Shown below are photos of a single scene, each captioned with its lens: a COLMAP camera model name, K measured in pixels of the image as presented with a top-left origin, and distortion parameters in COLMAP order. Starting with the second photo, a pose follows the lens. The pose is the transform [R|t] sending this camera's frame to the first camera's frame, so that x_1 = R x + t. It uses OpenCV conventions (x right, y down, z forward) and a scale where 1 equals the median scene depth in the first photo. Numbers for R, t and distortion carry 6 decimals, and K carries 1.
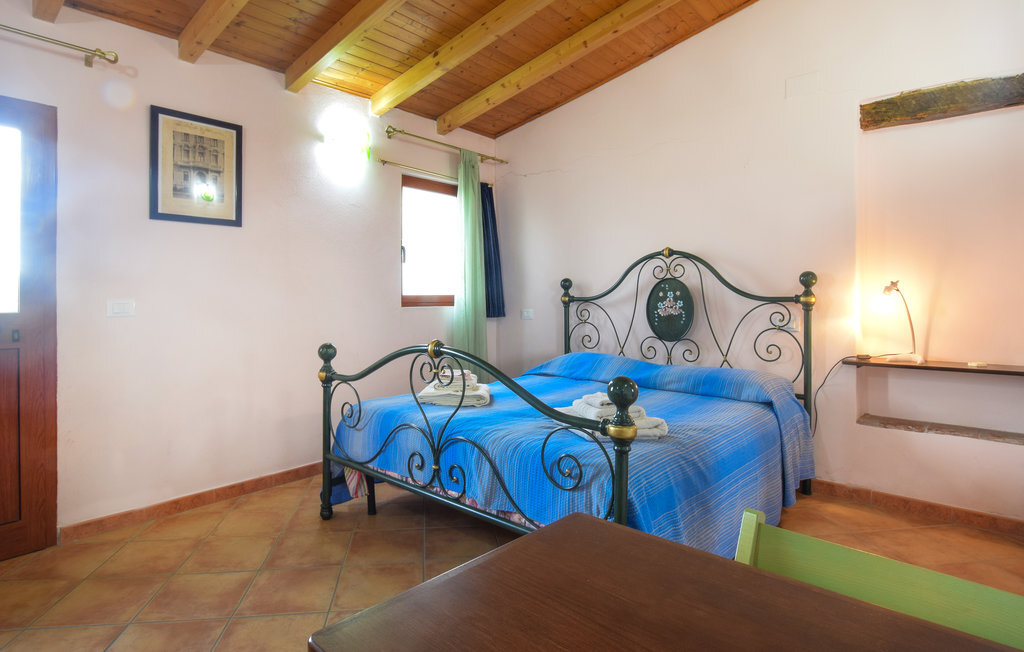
lens RADIAL K [[548.1, 0, 493.1], [0, 548.1, 294.4], [0, 0, 1]] dist [-0.004611, -0.000449]
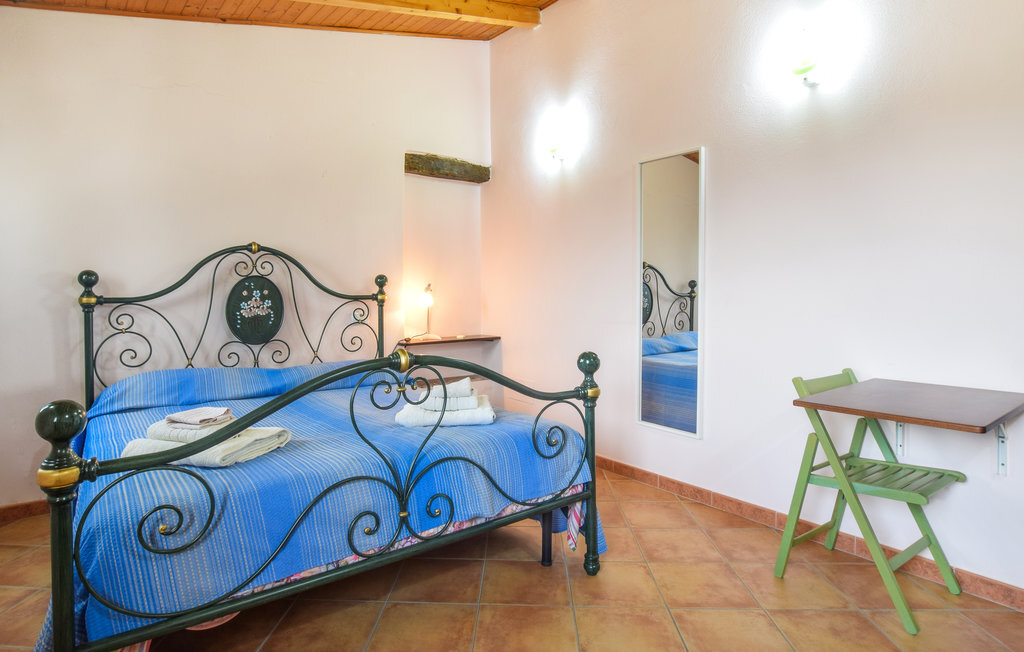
lens RADIAL K [[548.1, 0, 493.1], [0, 548.1, 294.4], [0, 0, 1]] dist [-0.004611, -0.000449]
pose [[0.184757, -0.000972, 0.982784, -0.516325], [0.003303, 0.999994, 0.000368, 0.002731], [-0.982779, 0.003178, 0.184759, 0.448282]]
